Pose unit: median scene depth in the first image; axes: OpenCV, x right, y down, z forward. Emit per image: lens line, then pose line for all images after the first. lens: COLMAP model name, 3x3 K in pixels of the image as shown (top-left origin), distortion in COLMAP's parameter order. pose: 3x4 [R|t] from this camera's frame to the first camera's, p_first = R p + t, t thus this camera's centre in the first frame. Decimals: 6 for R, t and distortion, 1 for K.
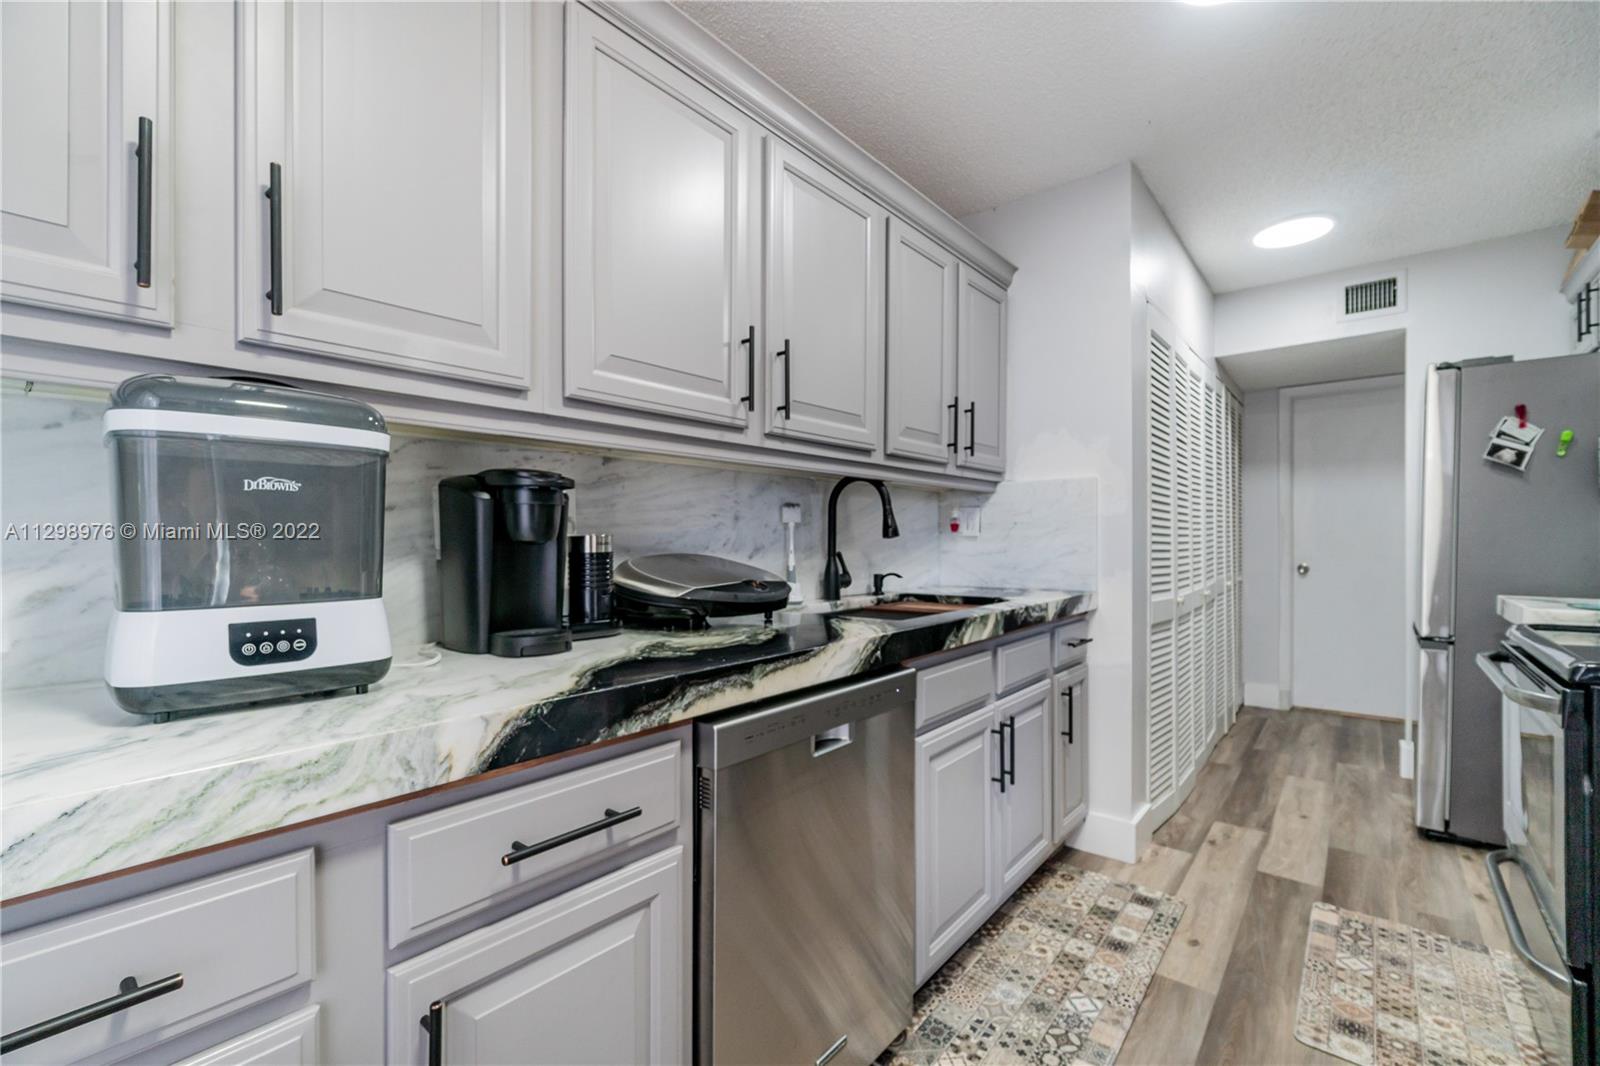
lens RADIAL K [[705.9, 0, 785.5], [0, 705.9, 539.2], [0, 0, 1]] dist [-0.007923, 0.000464]
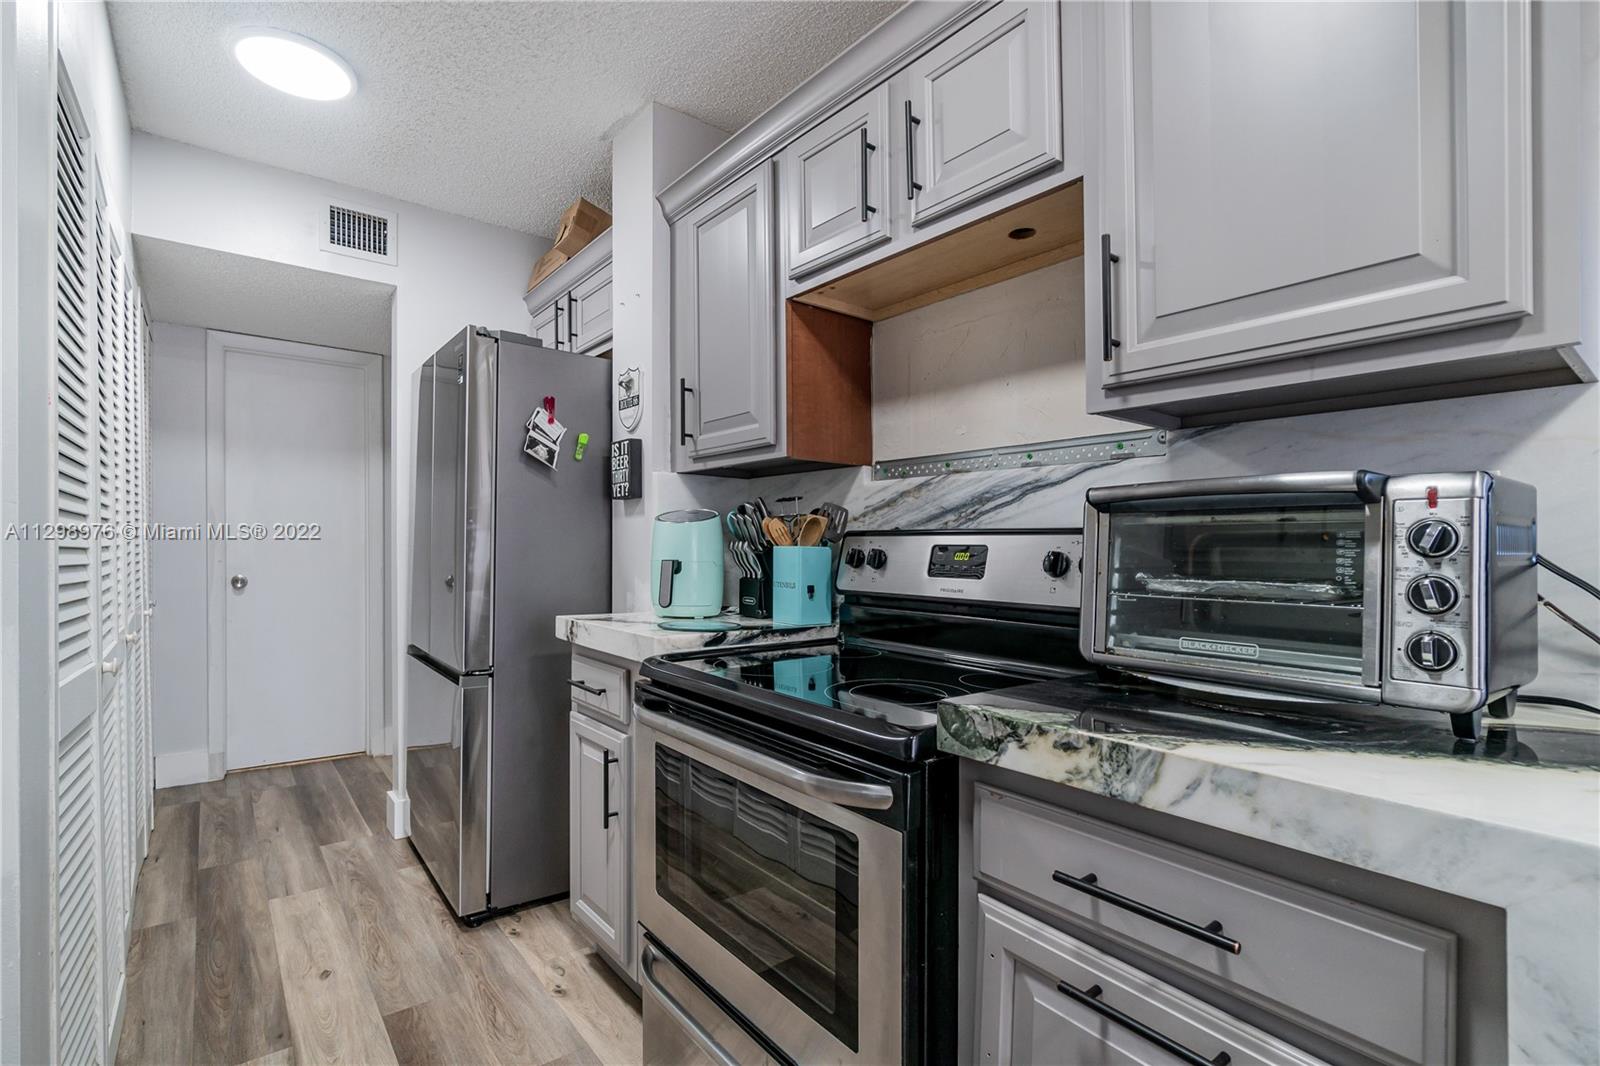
lens RADIAL K [[772.6, 0, 809.1], [0, 772.6, 557.6], [0, 0, 1]] dist [-0.005769, 0.002110]
pose [[0.231560, -0.011487, 0.972753, 0.311763], [-0.013348, 0.999799, 0.014983, -0.012776], [-0.972729, -0.016453, 0.231360, 0.825119]]
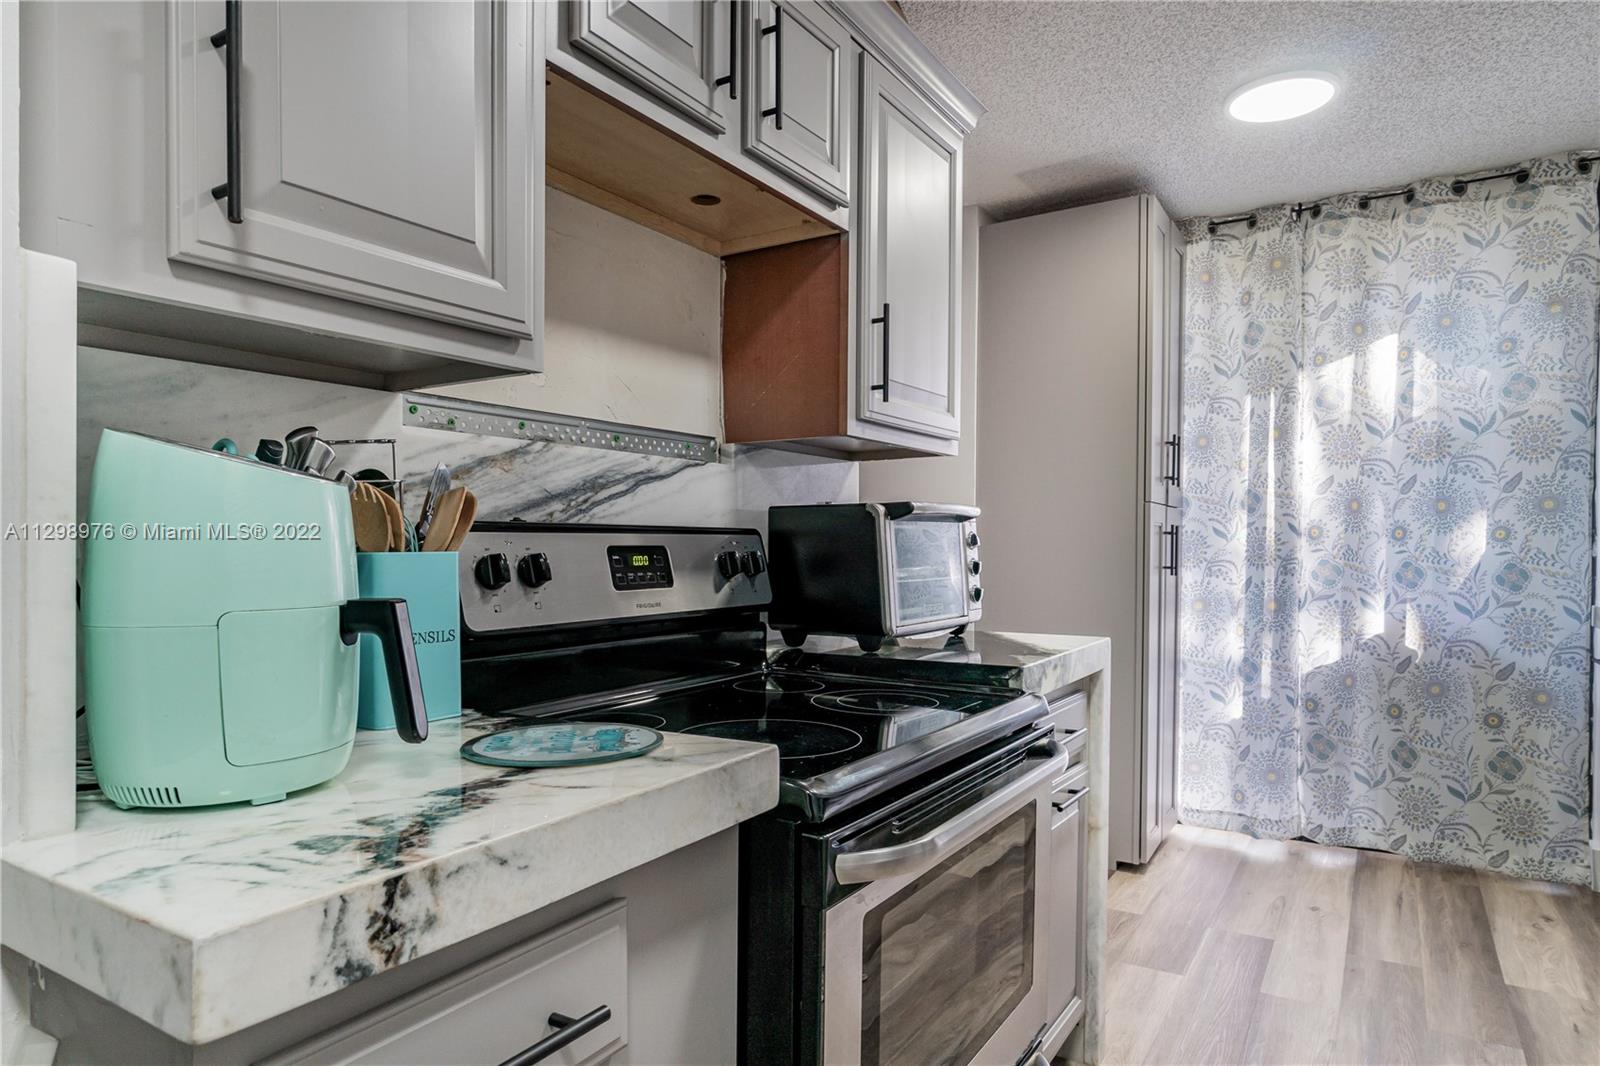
lens RADIAL K [[962.5, 0, 786.9], [0, 962.5, 589.1], [0, 0, 1]] dist [-0.002231, 0.007121]
pose [[-0.992067, 0.009580, -0.125347, 1.561684], [0.004106, 0.999029, 0.043858, -0.015449], [0.125646, 0.042995, -0.991143, 2.103569]]
